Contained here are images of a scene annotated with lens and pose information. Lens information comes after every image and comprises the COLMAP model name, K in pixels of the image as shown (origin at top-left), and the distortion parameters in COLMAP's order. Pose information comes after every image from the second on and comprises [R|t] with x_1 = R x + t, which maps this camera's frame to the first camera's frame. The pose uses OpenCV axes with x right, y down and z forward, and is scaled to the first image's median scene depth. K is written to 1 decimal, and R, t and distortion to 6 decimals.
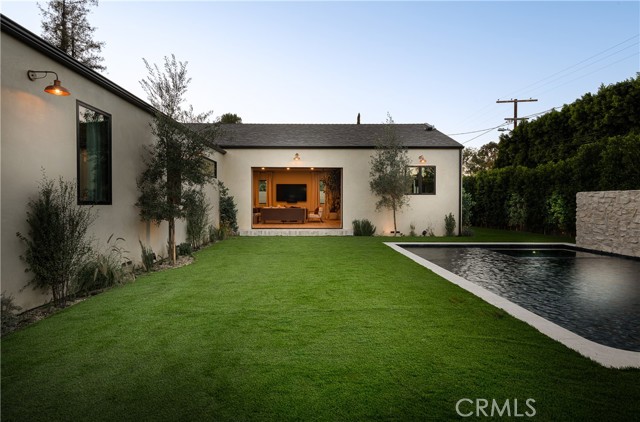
lens RADIAL K [[388.3, 0, 317.3], [0, 388.3, 213.6], [0, 0, 1]] dist [0.017628, -0.001153]
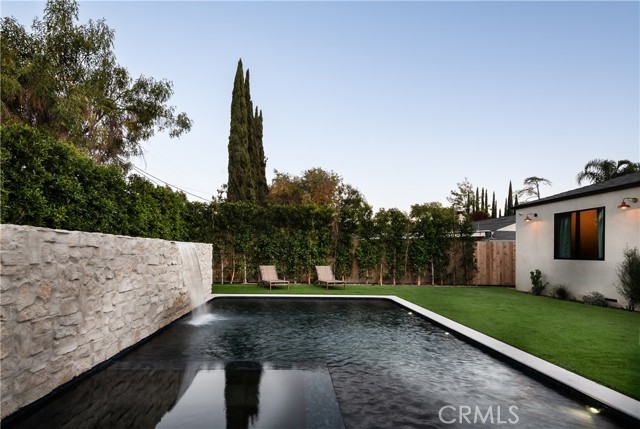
lens RADIAL K [[330.8, 0, 291.4], [0, 330.8, 238.8], [0, 0, 1]] dist [0.006973, -0.006622]
pose [[-0.999503, -0.019543, 0.024751, 0.337632], [-0.019796, 0.999754, -0.010011, -0.033908], [-0.024550, -0.010496, -0.999644, 0.914815]]
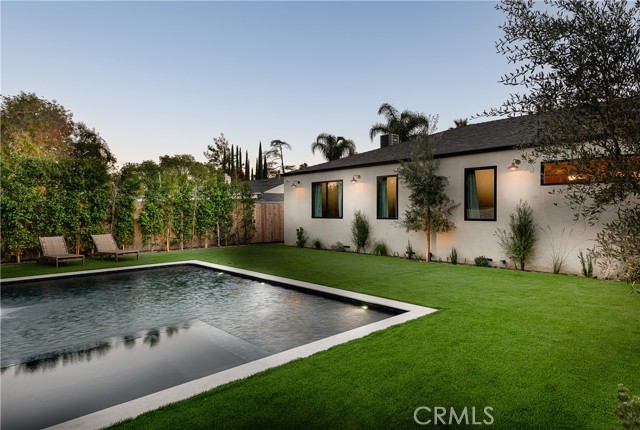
lens RADIAL K [[379.6, 0, 318.0], [0, 379.6, 213.8], [0, 0, 1]] dist [0.008334, 0.000353]
pose [[-0.753479, 0.001303, -0.657471, 0.466678], [-0.017899, 0.999587, 0.022493, -0.045434], [0.657229, 0.028716, -0.753144, 0.983151]]
